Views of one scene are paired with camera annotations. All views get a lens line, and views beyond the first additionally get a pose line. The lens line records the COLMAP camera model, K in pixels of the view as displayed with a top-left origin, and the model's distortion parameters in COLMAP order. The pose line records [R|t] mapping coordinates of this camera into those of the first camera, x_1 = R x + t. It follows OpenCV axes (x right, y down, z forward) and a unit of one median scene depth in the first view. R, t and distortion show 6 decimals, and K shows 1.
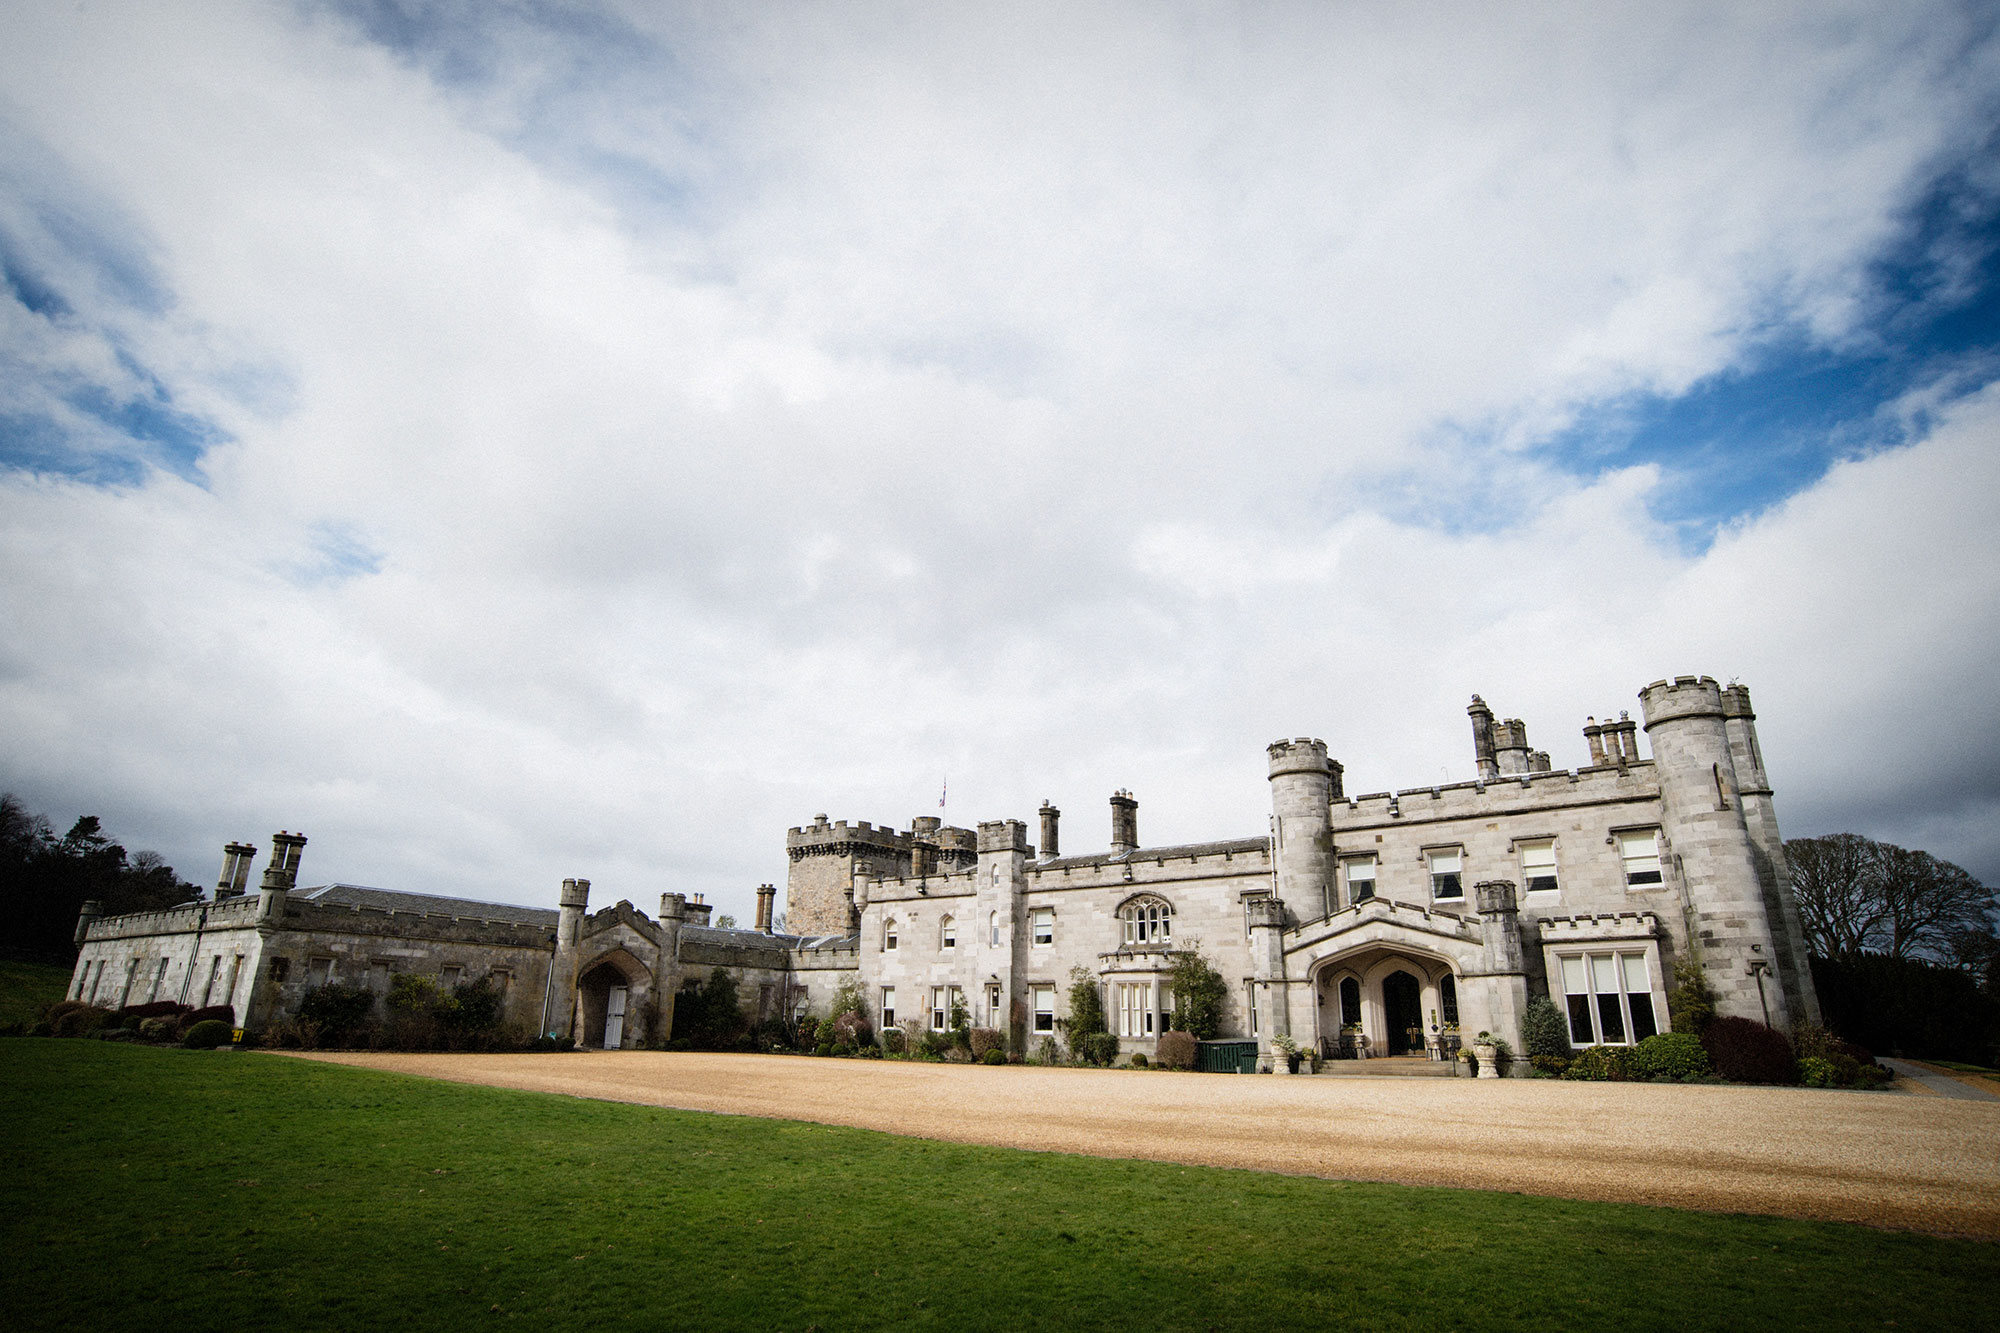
lens RADIAL K [[1179.8, 0, 1000.0], [0, 1179.8, 666.5], [0, 0, 1]] dist [-0.003413, -0.000705]
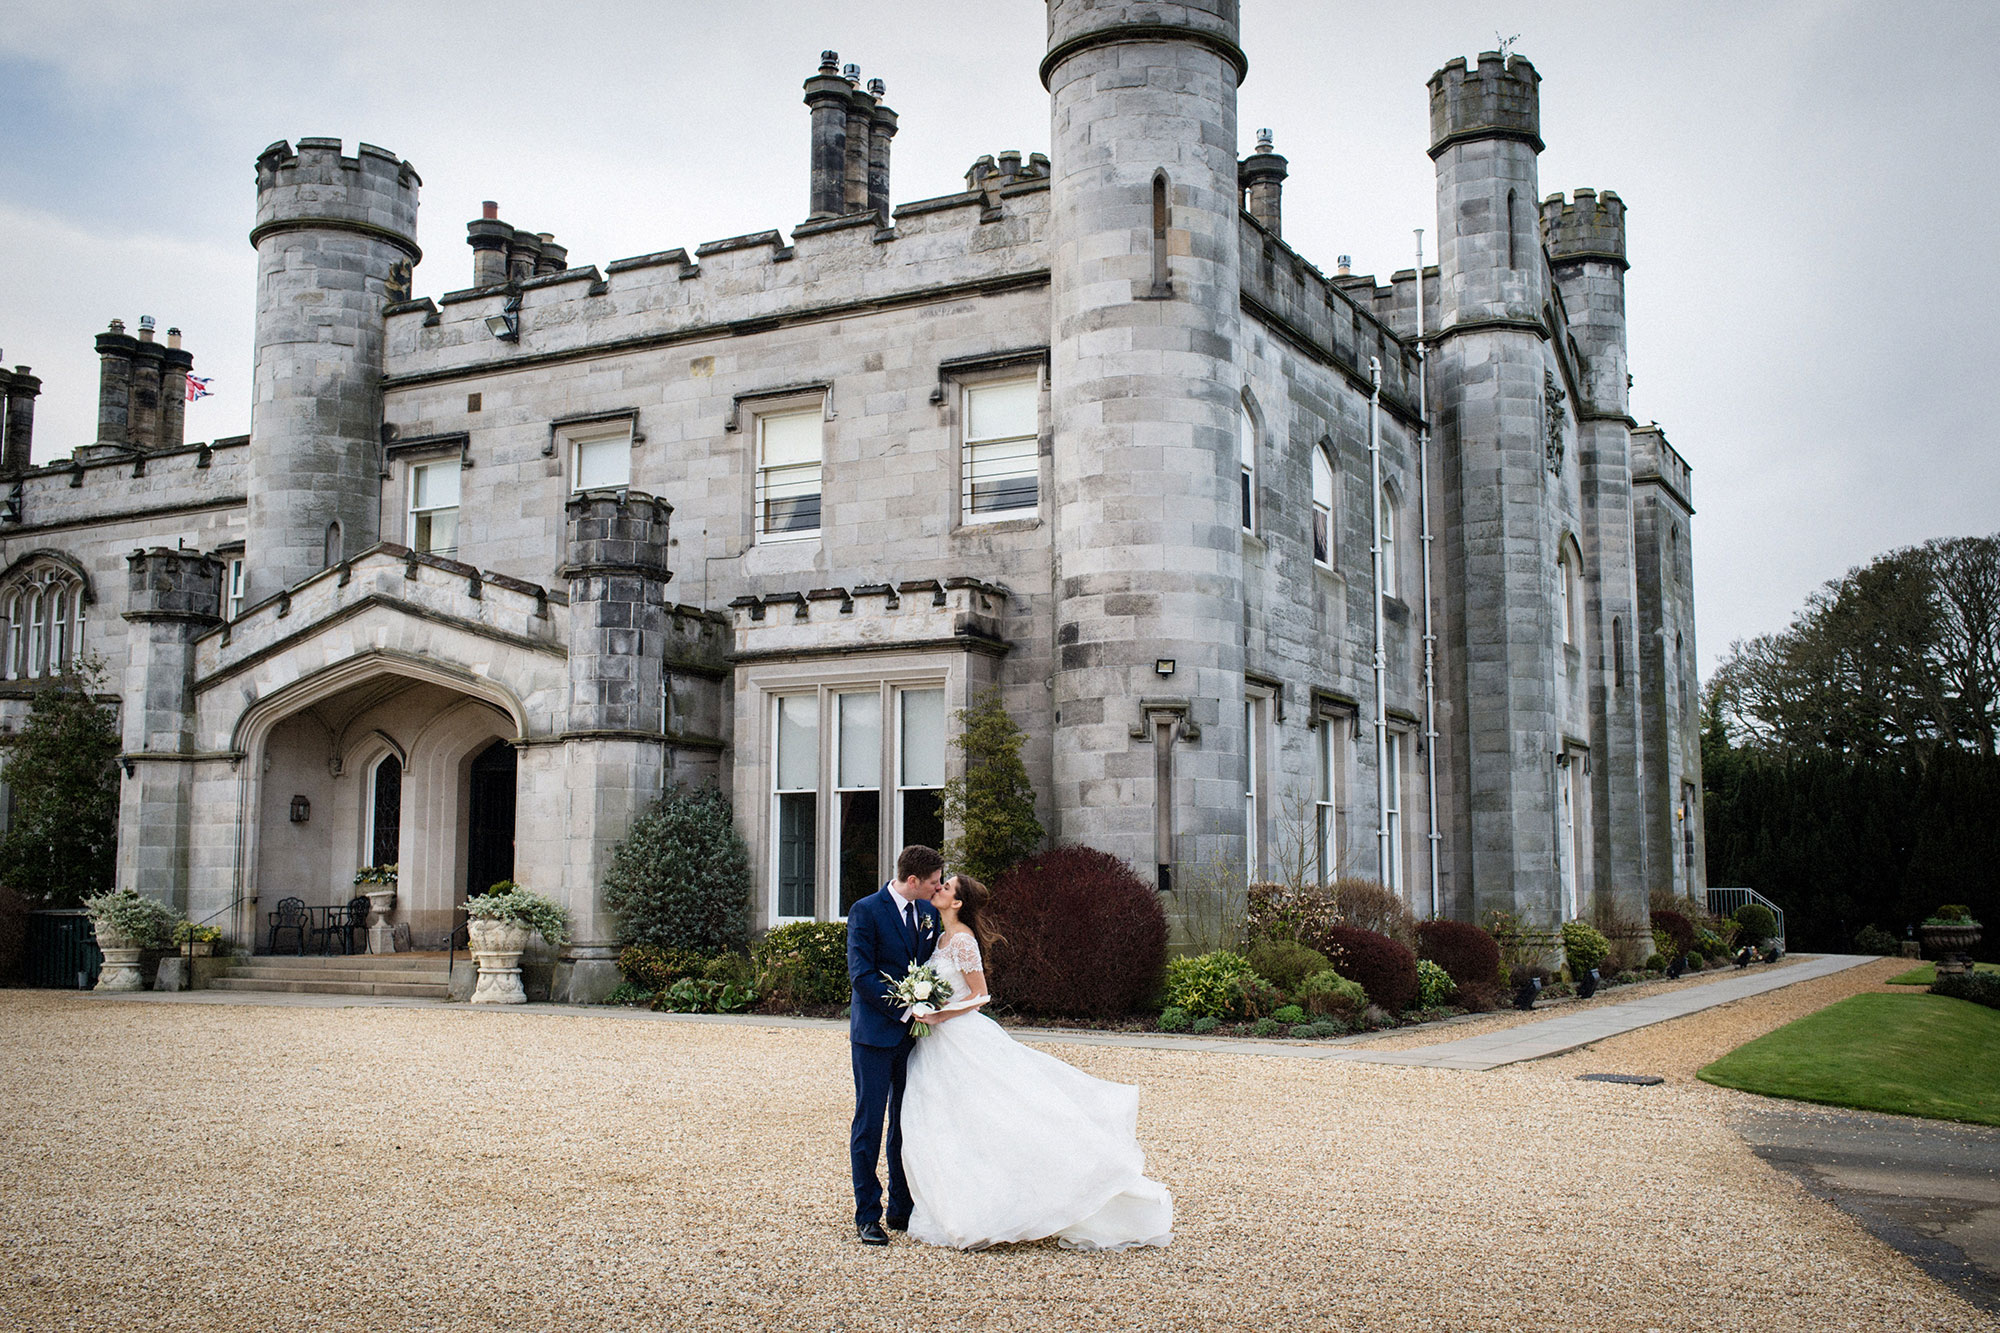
lens RADIAL K [[2239.0, 0, 1000.0], [0, 2239.0, 666.5], [0, 0, 1]] dist [0.017921, -0.041469]
pose [[0.997456, 0.024491, 0.066950, 0.477102], [-0.035967, 0.983735, 0.175990, 0.103514], [-0.061551, -0.177950, 0.982113, 0.282441]]
